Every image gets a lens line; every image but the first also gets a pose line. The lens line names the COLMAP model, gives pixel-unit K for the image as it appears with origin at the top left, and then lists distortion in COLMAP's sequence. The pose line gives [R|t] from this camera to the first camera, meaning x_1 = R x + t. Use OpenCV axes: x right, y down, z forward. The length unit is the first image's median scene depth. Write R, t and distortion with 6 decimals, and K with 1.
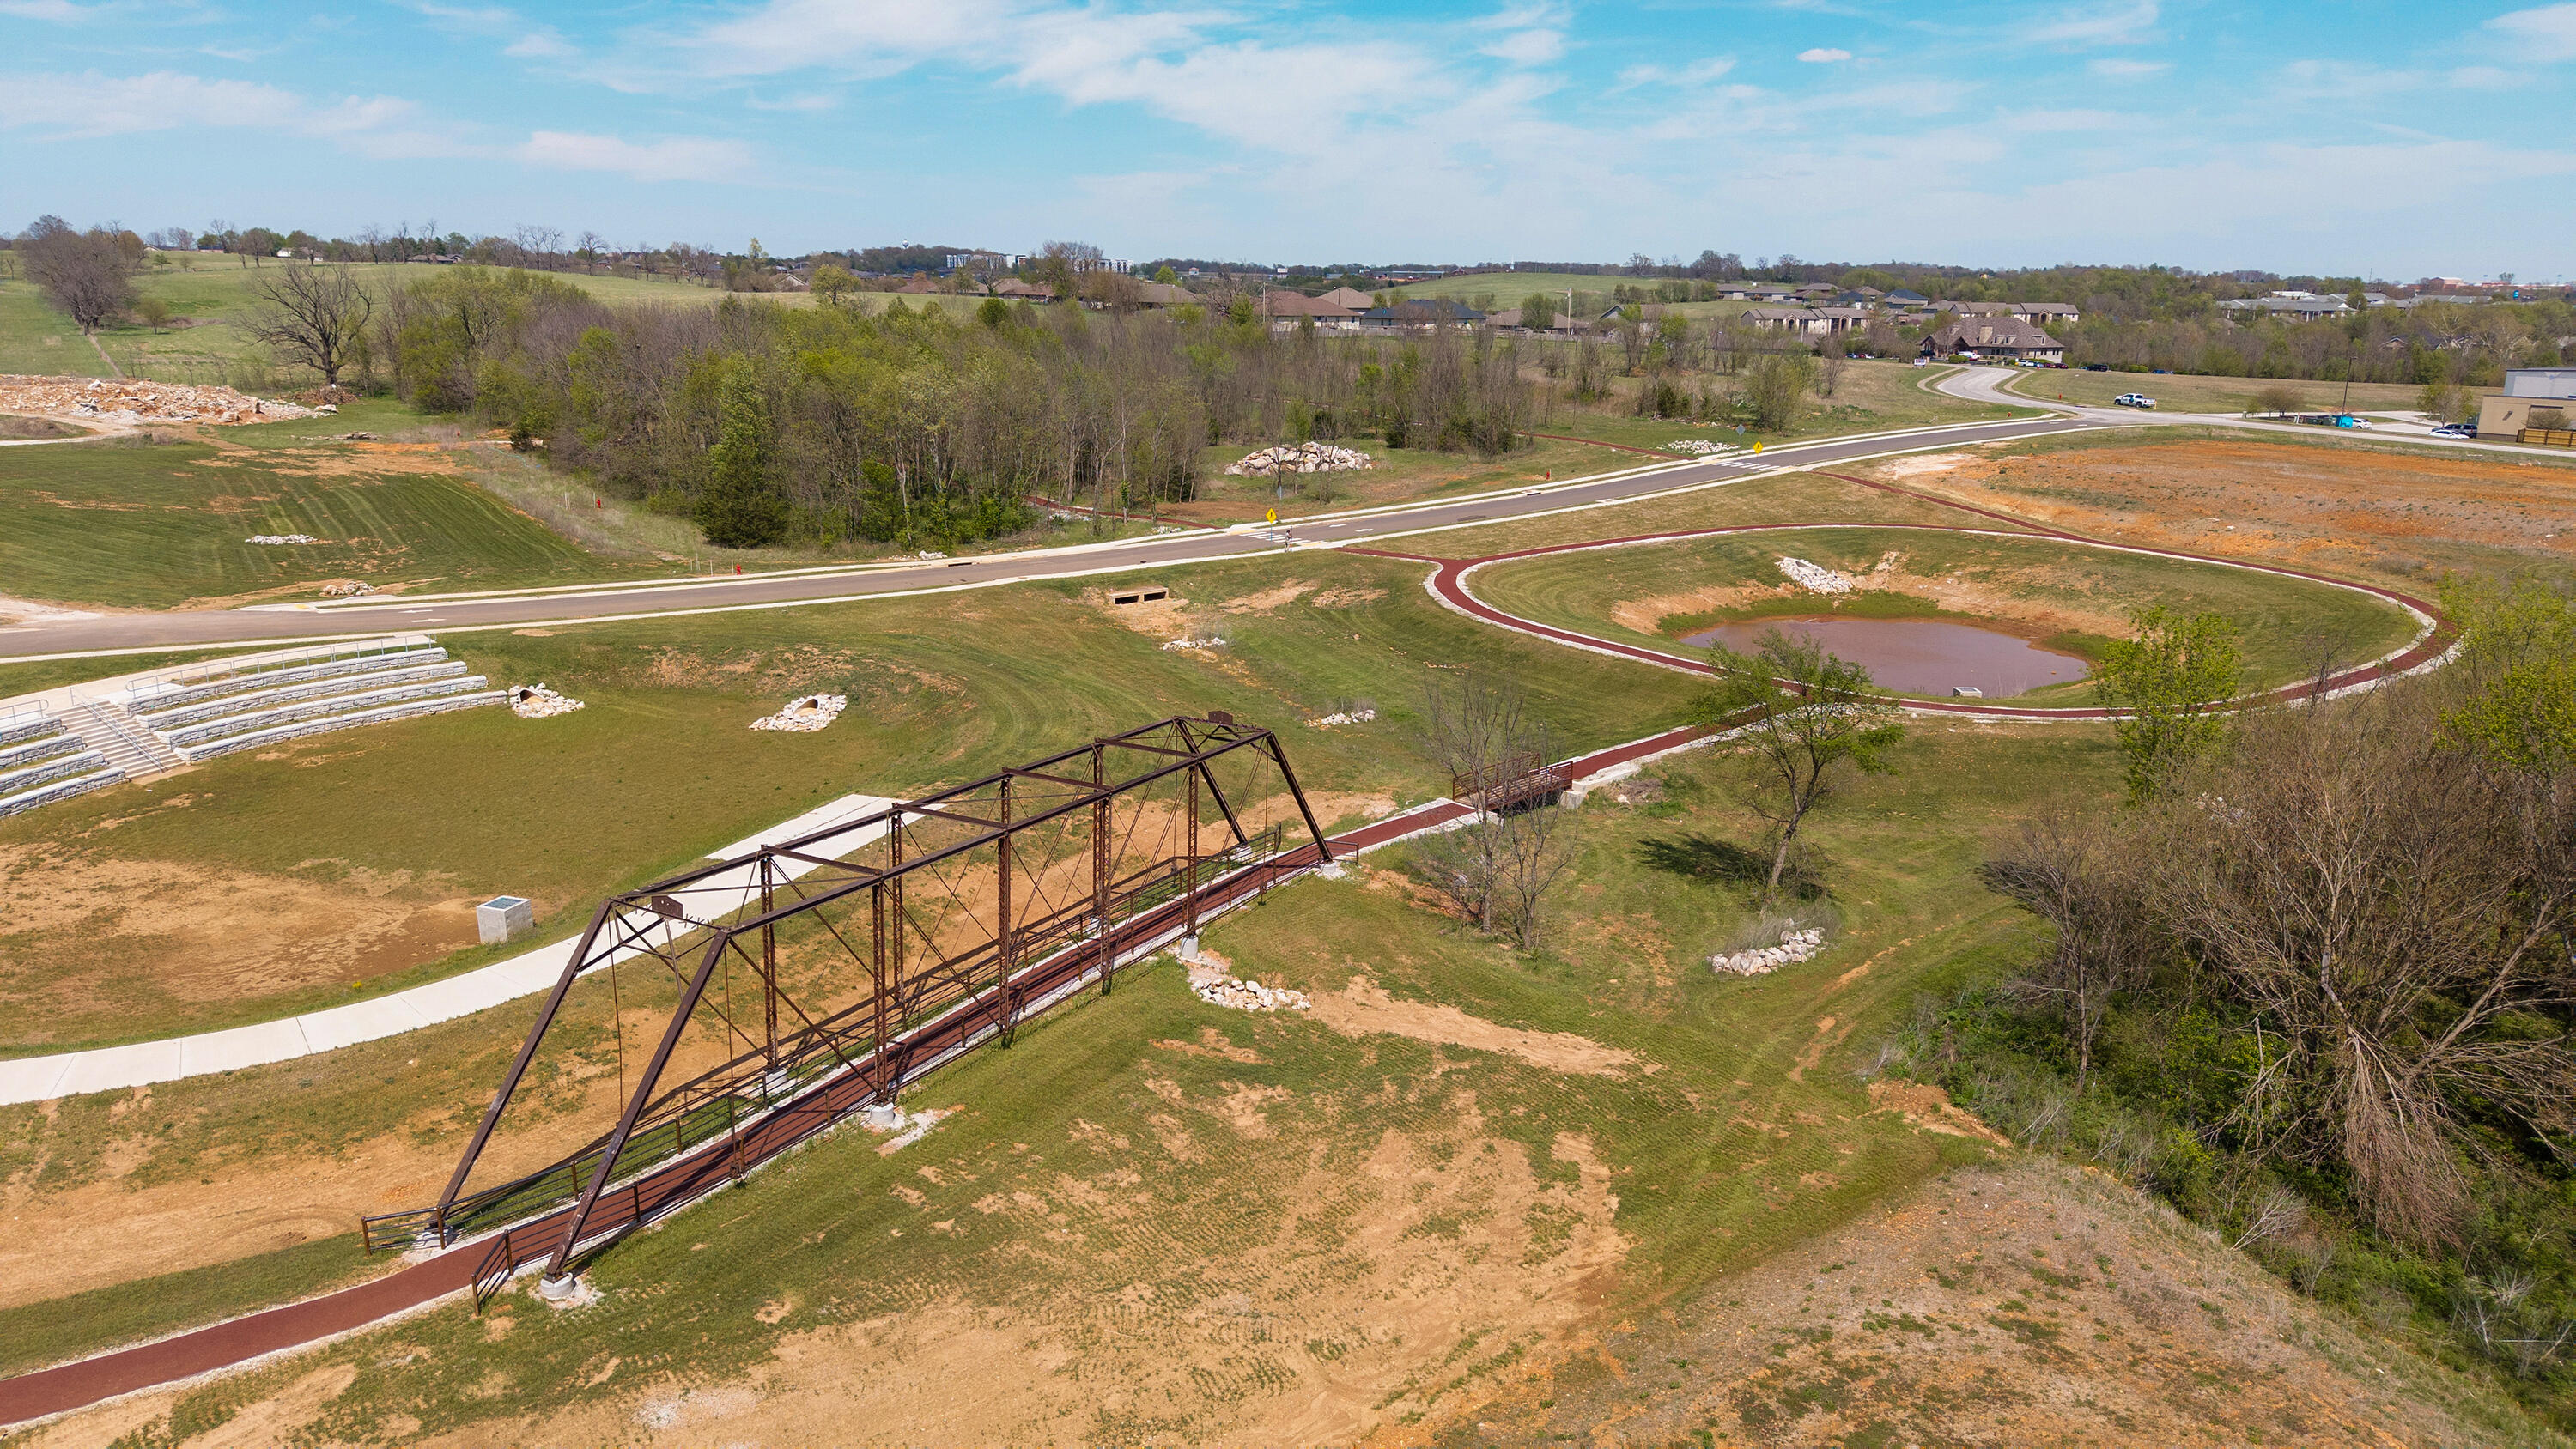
lens RADIAL K [[1726.6, 0, 1282.8], [0, 1726.6, 729.6], [0, 0, 1]] dist [0.043621, -0.056822]
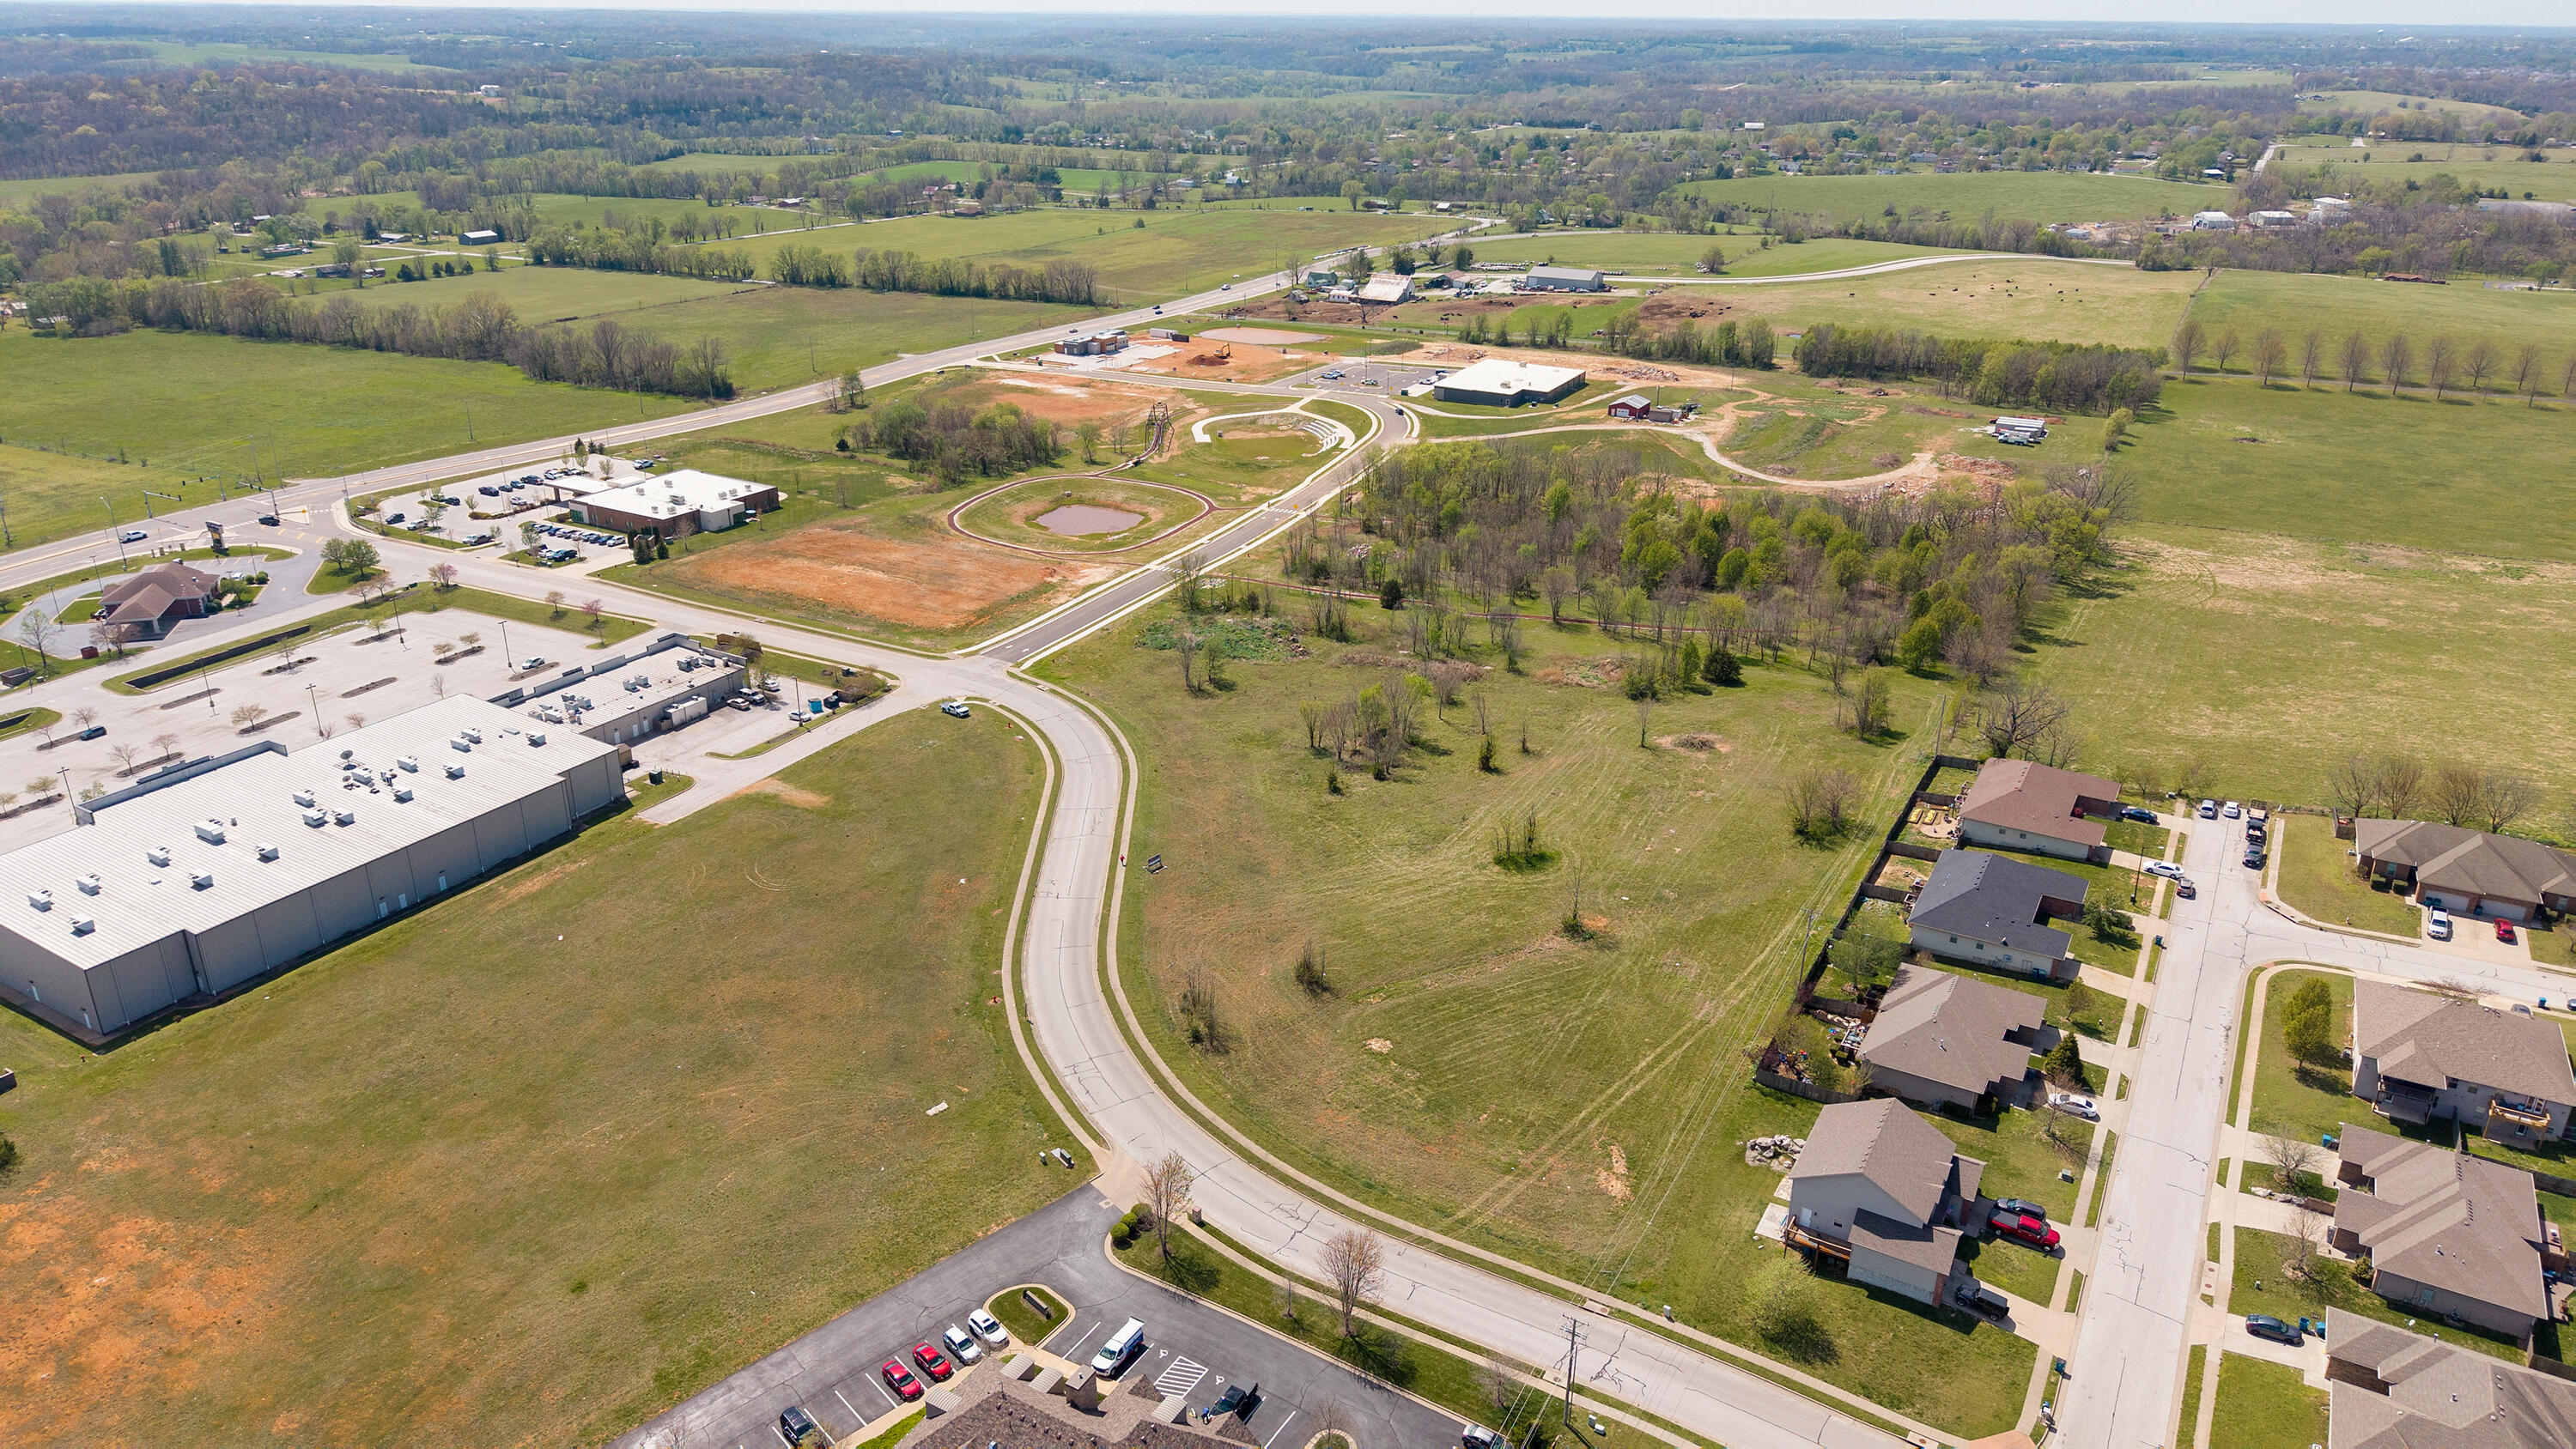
lens RADIAL K [[1726.6, 0, 1282.8], [0, 1726.6, 729.6], [0, 0, 1]] dist [0.043621, -0.056822]
pose [[-0.879420, 0.169125, -0.444991, 1.498642], [-0.133249, 0.809946, 0.571167, -1.626588], [0.457018, 0.561591, -0.689747, 3.511577]]
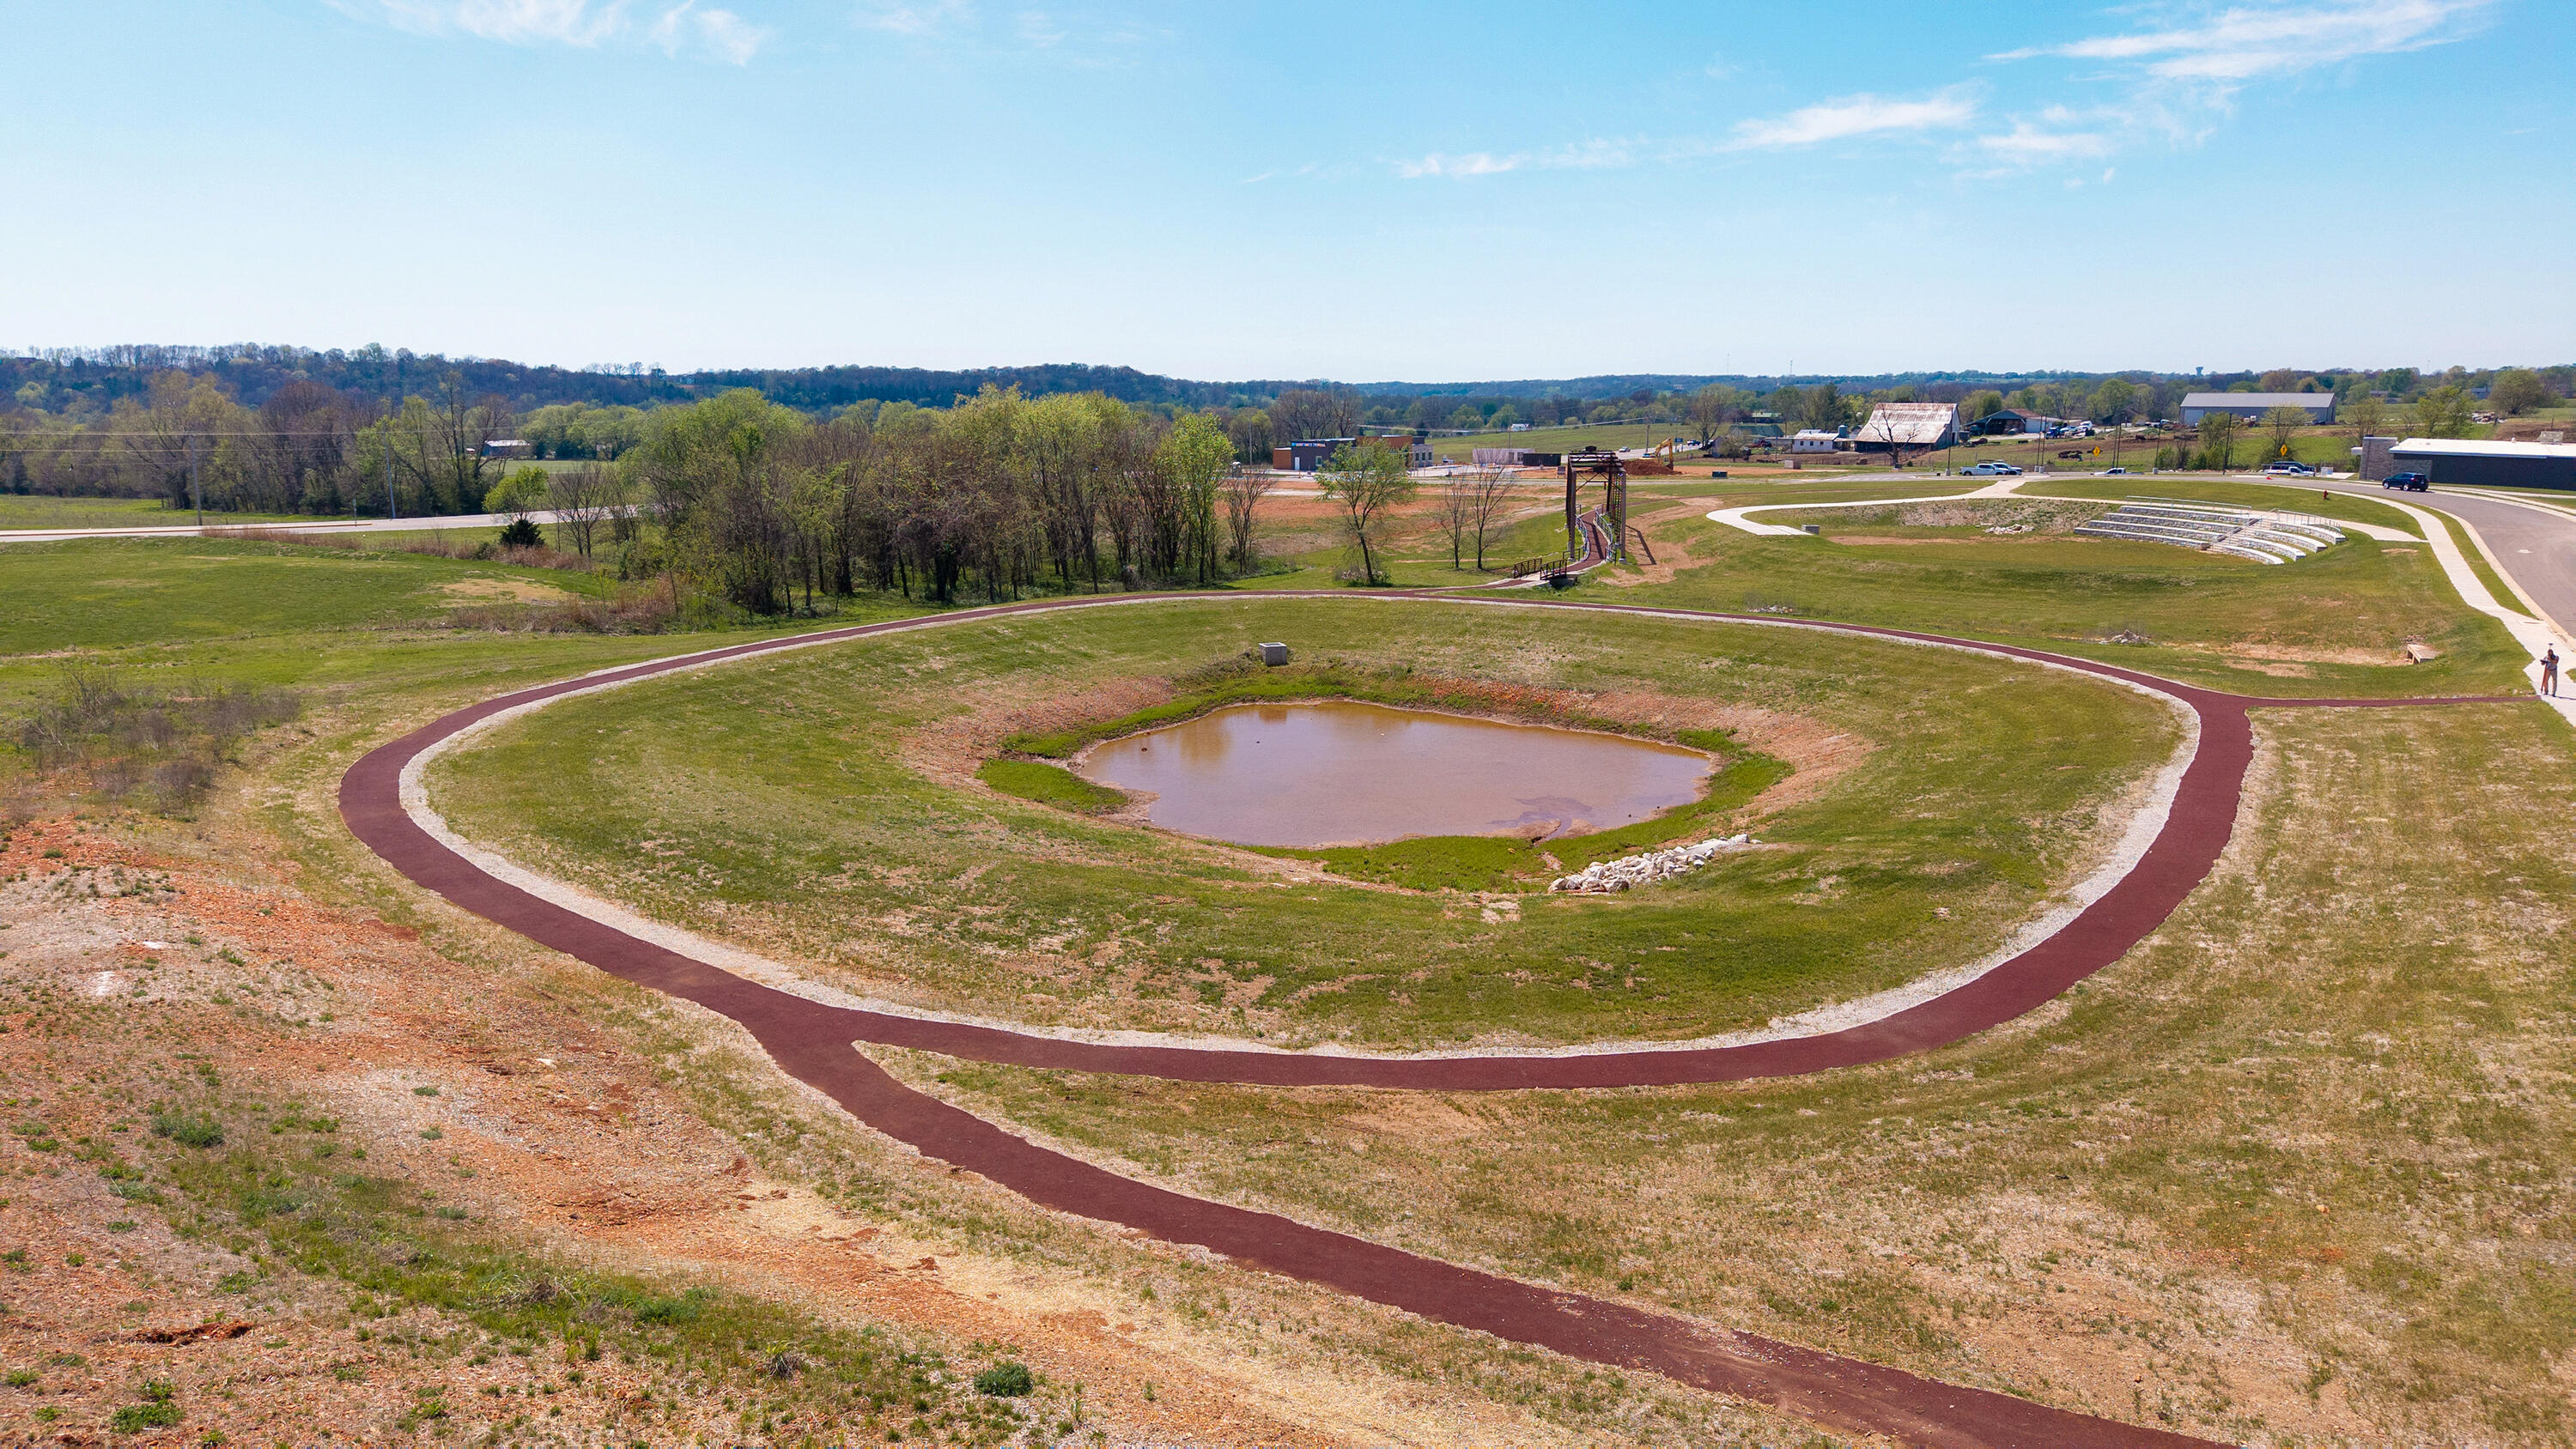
lens RADIAL K [[1726.6, 0, 1282.8], [0, 1726.6, 729.6], [0, 0, 1]] dist [0.043621, -0.056822]
pose [[-0.933648, 0.056997, -0.353627, 0.519653], [-0.101148, 0.905125, 0.412938, -0.264203], [0.343613, 0.421307, -0.839303, 1.307218]]
